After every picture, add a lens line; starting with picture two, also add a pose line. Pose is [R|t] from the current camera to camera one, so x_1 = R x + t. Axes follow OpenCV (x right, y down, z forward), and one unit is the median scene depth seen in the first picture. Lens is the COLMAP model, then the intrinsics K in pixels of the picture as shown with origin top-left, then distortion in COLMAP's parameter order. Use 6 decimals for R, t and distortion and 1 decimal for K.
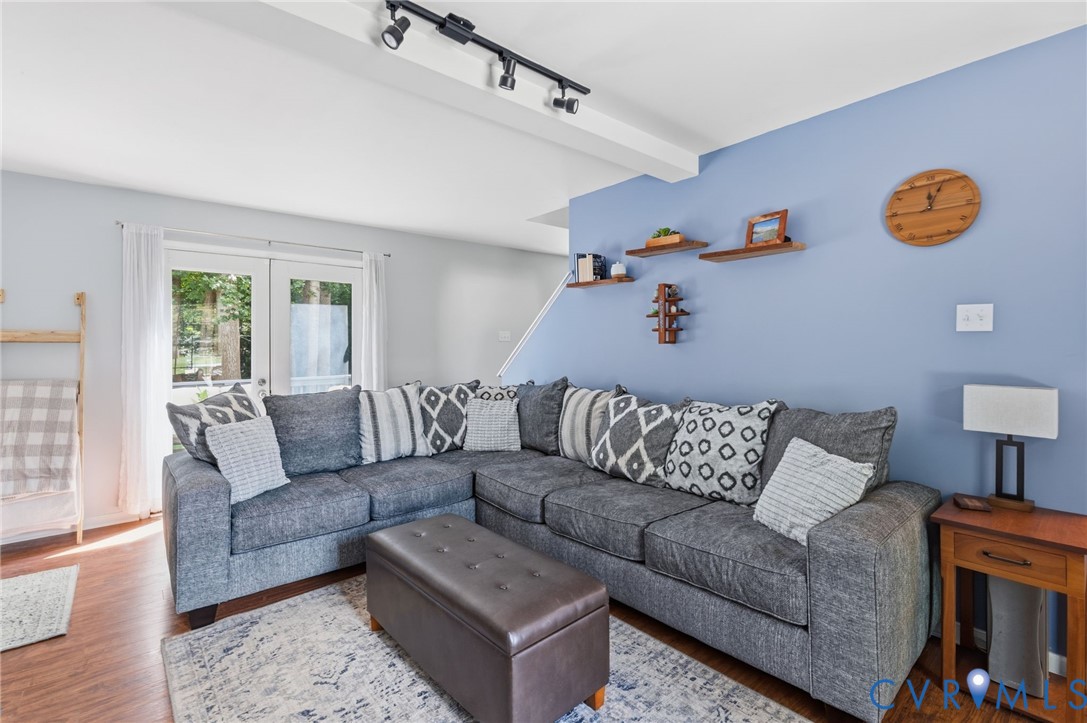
lens RADIAL K [[488.8, 0, 542.3], [0, 488.8, 346.7], [0, 0, 1]] dist [-0.003407, -0.000561]
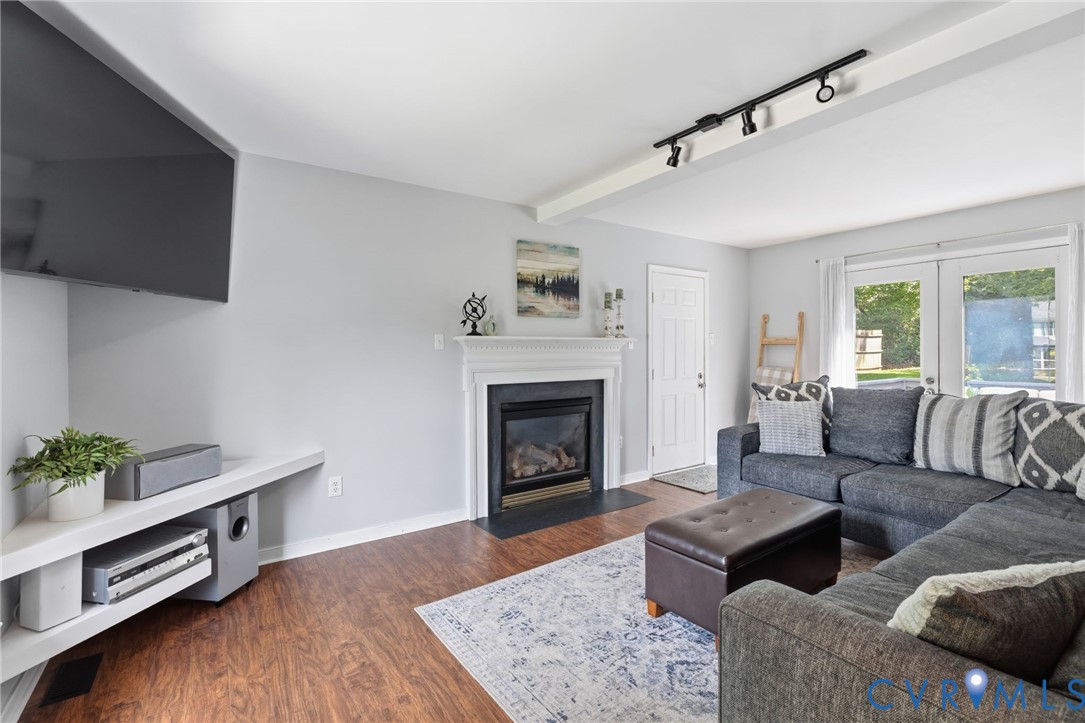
lens RADIAL K [[487.9, 0, 541.3], [0, 487.9, 346.7], [0, 0, 1]] dist [-0.003407, -0.000561]
pose [[-0.109998, -0.000167, -0.993932, 0.636702], [0.006581, 0.999978, -0.000896, -0.005077], [0.993910, -0.006640, -0.109994, 0.333286]]
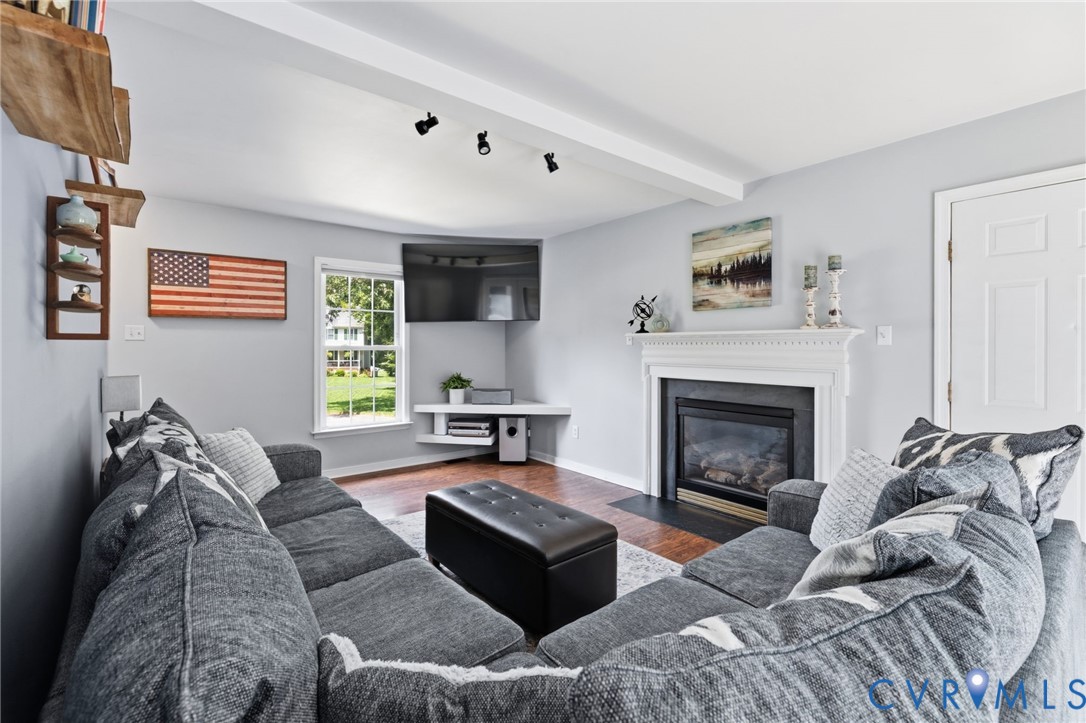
lens RADIAL K [[478.5, 0, 540.3], [0, 478.5, 349.1], [0, 0, 1]] dist [-0.003560, -0.000230]
pose [[-0.999185, 0.002682, 0.040275, -0.153736], [0.002875, 0.999985, 0.004742, 0.002288], [-0.040262, 0.004854, -0.999177, 1.232810]]
